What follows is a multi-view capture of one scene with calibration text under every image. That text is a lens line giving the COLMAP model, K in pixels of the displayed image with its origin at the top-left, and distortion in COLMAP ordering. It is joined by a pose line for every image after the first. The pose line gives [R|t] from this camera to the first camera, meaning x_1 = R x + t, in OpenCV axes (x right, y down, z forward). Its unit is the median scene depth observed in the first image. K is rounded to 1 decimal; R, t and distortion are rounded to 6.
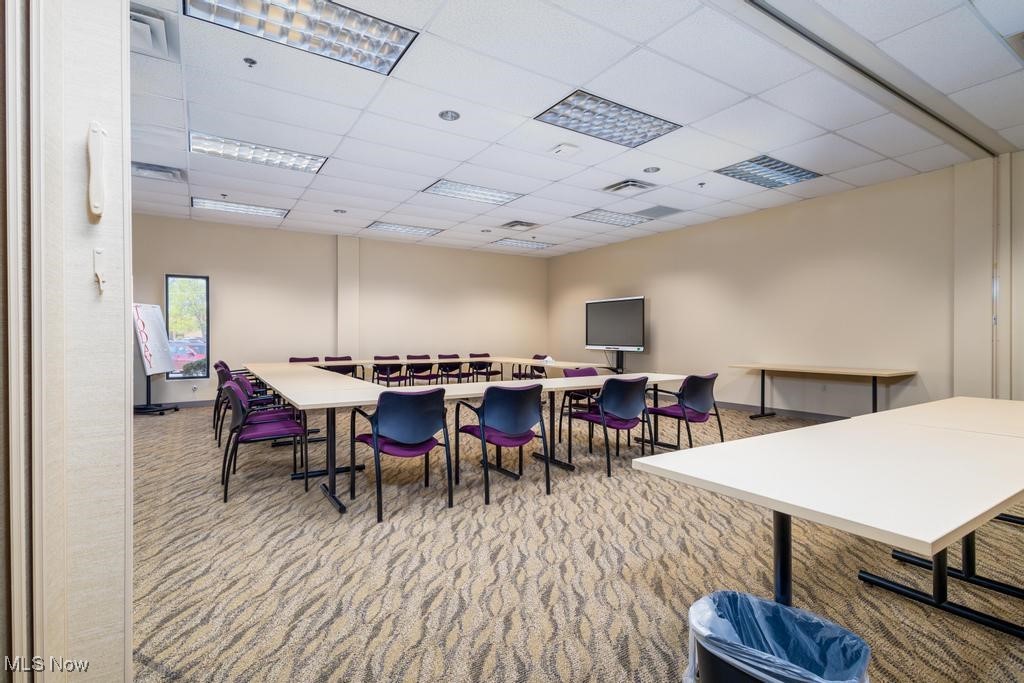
lens RADIAL K [[492.1, 0, 514.9], [0, 492.1, 338.2], [0, 0, 1]] dist [0.009924, -0.000267]
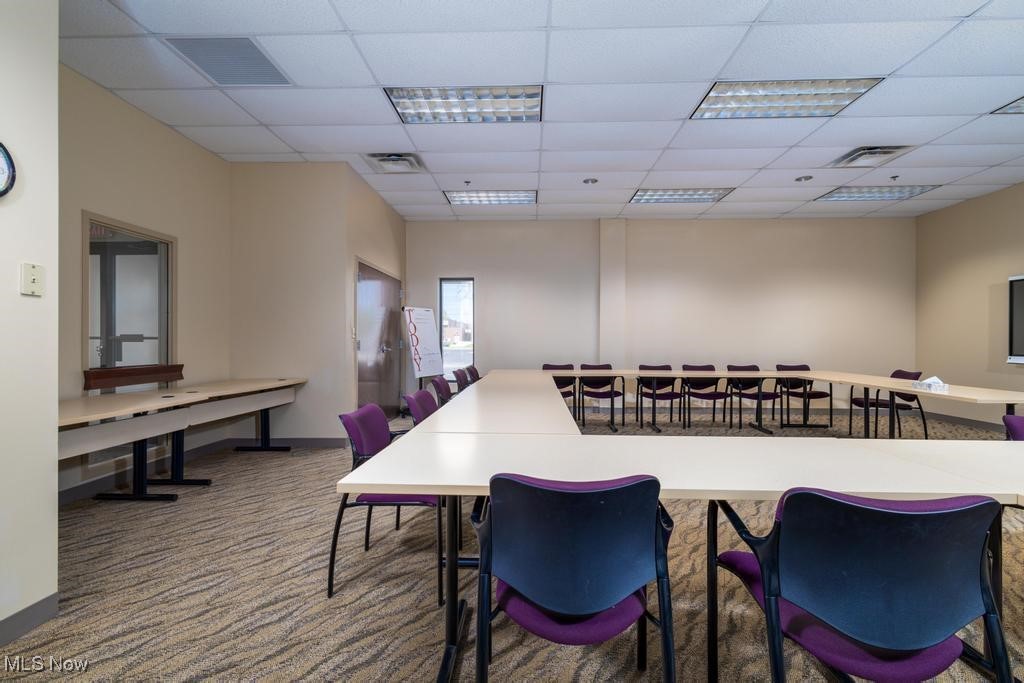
lens RADIAL K [[492.1, 0, 527.3], [0, 492.1, 344.8], [0, 0, 1]] dist [0.009924, -0.000267]
pose [[0.838135, 0.006204, -0.545427, -0.007420], [-0.002395, 0.999968, 0.007693, -0.001471], [0.545457, -0.005142, 0.838123, 0.243492]]
